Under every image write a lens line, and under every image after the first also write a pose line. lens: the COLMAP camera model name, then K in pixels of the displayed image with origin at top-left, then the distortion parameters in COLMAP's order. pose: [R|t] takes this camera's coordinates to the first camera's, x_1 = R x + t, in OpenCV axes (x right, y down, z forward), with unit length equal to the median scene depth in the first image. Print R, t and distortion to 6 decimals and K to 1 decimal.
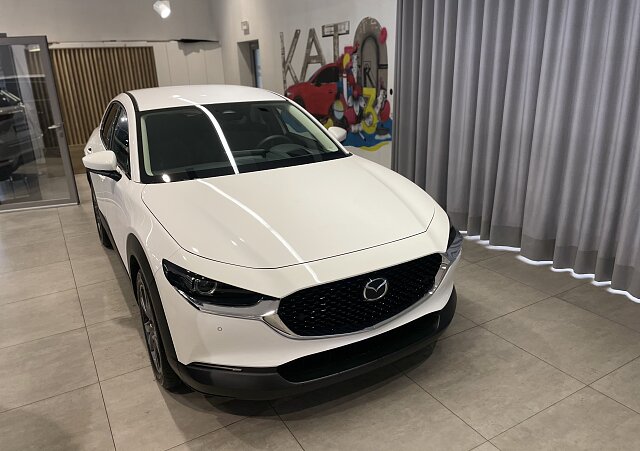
lens RADIAL K [[484.2, 0, 319.9], [0, 484.2, 227.6], [0, 0, 1]] dist [0.058622, -0.082899]
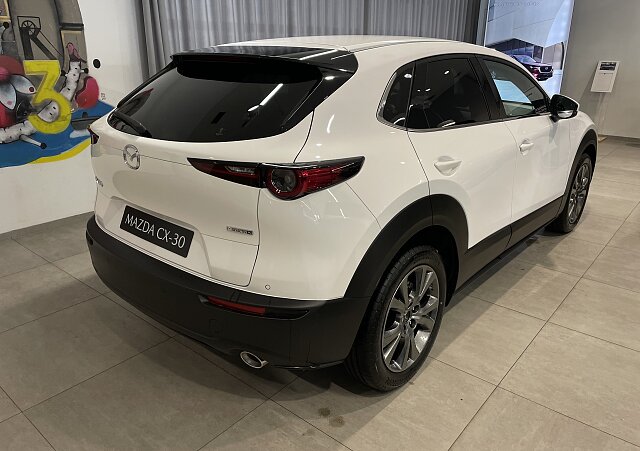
lens RADIAL K [[484.2, 0, 319.3], [0, 484.2, 226.7], [0, 0, 1]] dist [0.058622, -0.082899]
pose [[-0.339142, -0.289529, 0.895073, -1.127610], [0.311074, 0.863423, 0.397157, -0.427941], [-0.887815, 0.413127, -0.202758, 1.596088]]
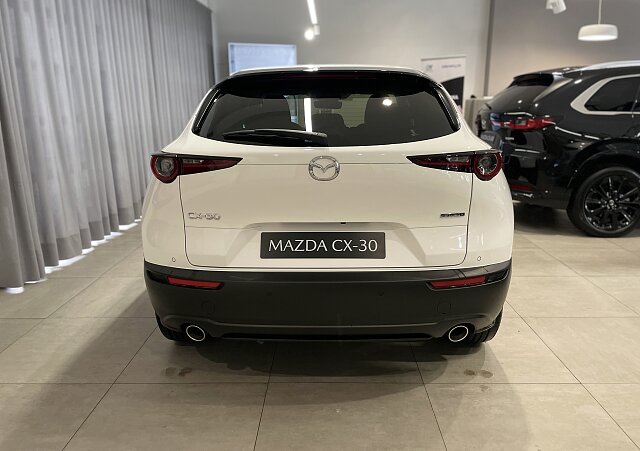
lens RADIAL K [[484.2, 0, 322.2], [0, 484.2, 223.5], [0, 0, 1]] dist [0.058622, -0.082899]
pose [[-0.857101, -0.075092, 0.509646, -0.814096], [0.205490, 0.857365, 0.471910, -0.542792], [-0.472389, 0.509202, -0.719418, 2.055388]]
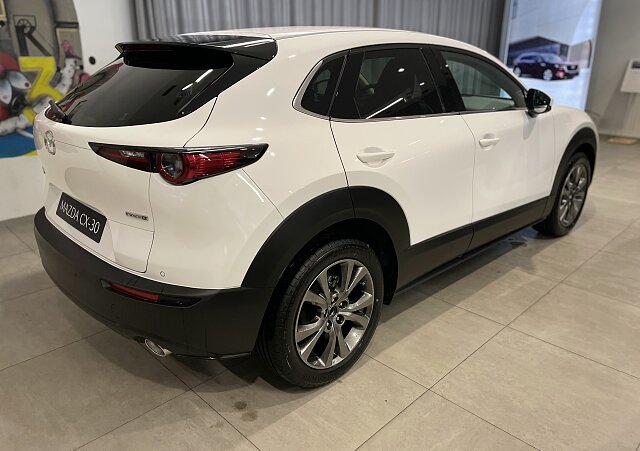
lens RADIAL K [[484.2, 0, 318.2], [0, 484.2, 224.1], [0, 0, 1]] dist [0.058622, -0.082899]
pose [[-0.249321, -0.287050, 0.924901, -1.164263], [0.322548, 0.875916, 0.358795, -0.363329], [-0.913127, 0.387780, -0.125797, 1.465681]]
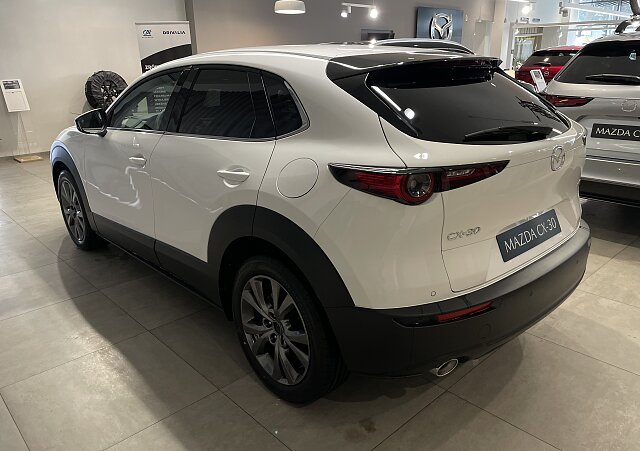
lens RADIAL K [[484.2, 0, 324.3], [0, 484.2, 221.6], [0, 0, 1]] dist [0.058622, -0.082899]
pose [[-0.971319, 0.126365, -0.201423, -0.161755], [-0.020331, 0.799860, 0.599842, -0.614087], [0.236909, 0.586733, -0.774350, 2.048999]]
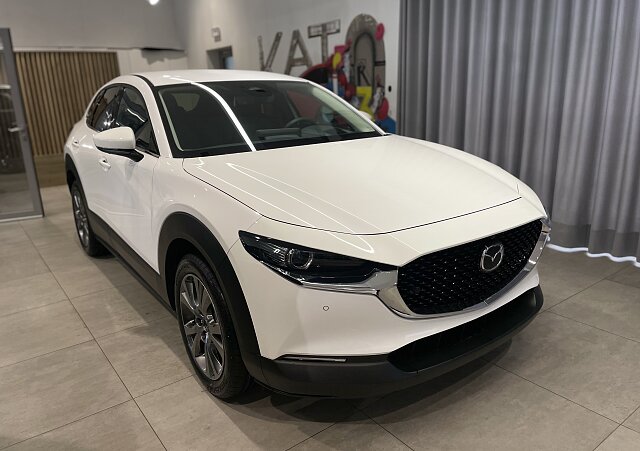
lens RADIAL K [[484.2, 0, 324.7], [0, 484.2, 227.7], [0, 0, 1]] dist [0.058622, -0.082899]
pose [[0.992217, -0.032362, 0.120246, -0.180385], [0.038612, 0.998002, -0.050011, 0.068461], [-0.118387, 0.054264, 0.991484, 0.113737]]
